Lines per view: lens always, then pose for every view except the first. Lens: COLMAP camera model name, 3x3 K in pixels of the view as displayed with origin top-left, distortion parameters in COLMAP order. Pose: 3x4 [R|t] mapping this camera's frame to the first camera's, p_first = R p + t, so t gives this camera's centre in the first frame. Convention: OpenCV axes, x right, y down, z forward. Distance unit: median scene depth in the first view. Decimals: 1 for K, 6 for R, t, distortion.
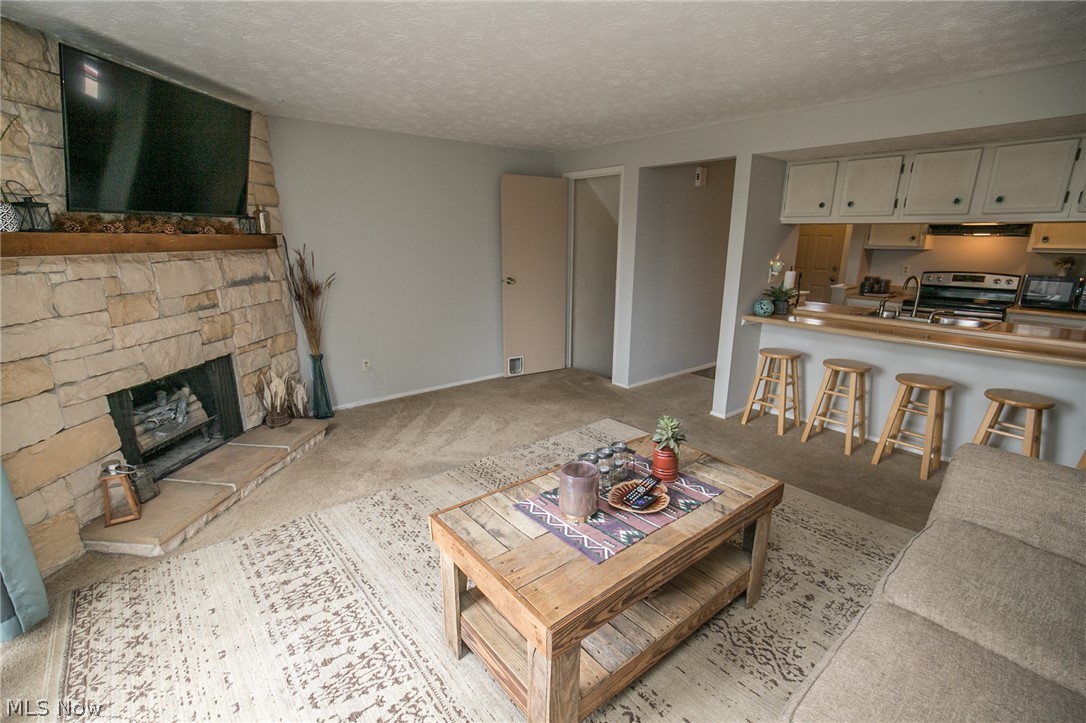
lens RADIAL K [[491.3, 0, 540.4], [0, 491.3, 366.4], [0, 0, 1]] dist [-0.017731, 0.004815]
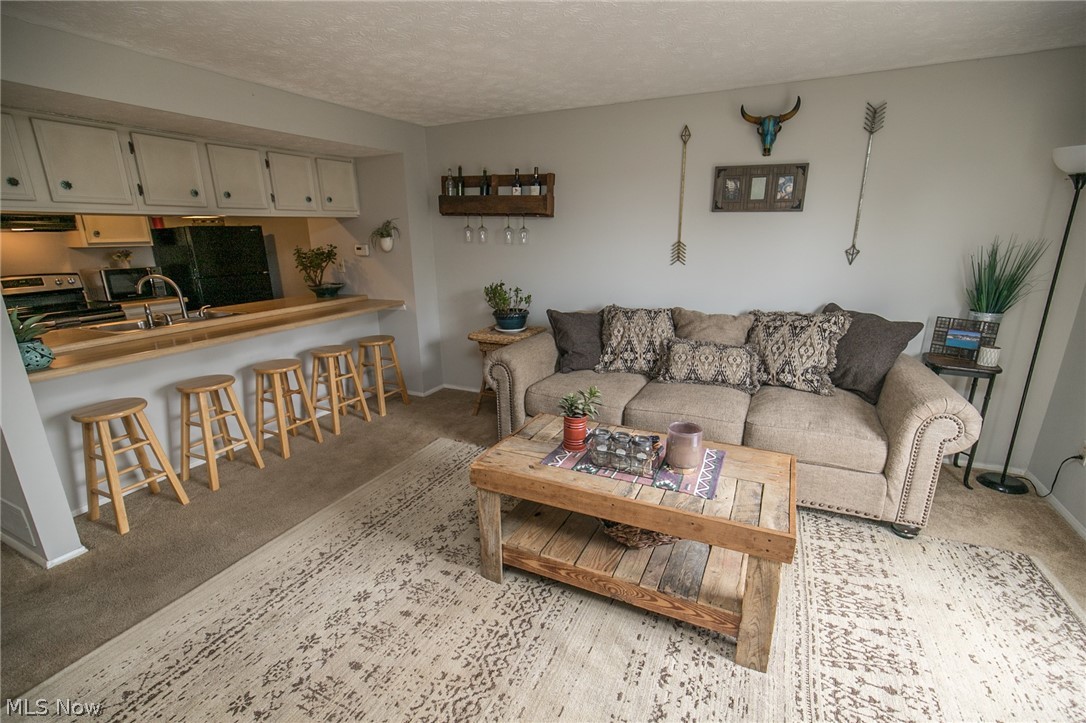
lens RADIAL K [[491.3, 0, 546.7], [0, 491.3, 369.5], [0, 0, 1]] dist [-0.017731, 0.004815]
pose [[-0.426252, -0.246487, 0.870375, -0.421399], [0.241050, 0.896423, 0.371915, -0.235260], [-0.871897, 0.368334, -0.322687, 0.905972]]
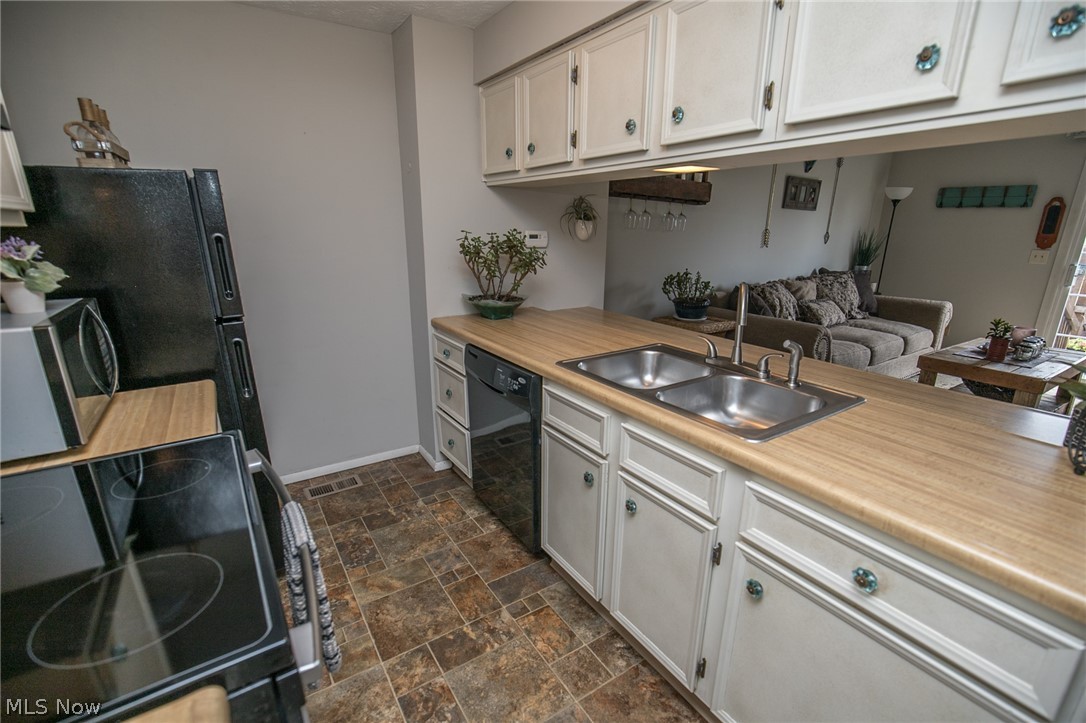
lens RADIAL K [[491.3, 0, 541.5], [0, 491.3, 371.4], [0, 0, 1]] dist [-0.017731, 0.004815]
pose [[-0.994574, -0.042794, 0.094819, 1.117921], [0.012859, 0.853901, 0.520276, -0.429663], [-0.103231, 0.518672, -0.848718, 1.765869]]
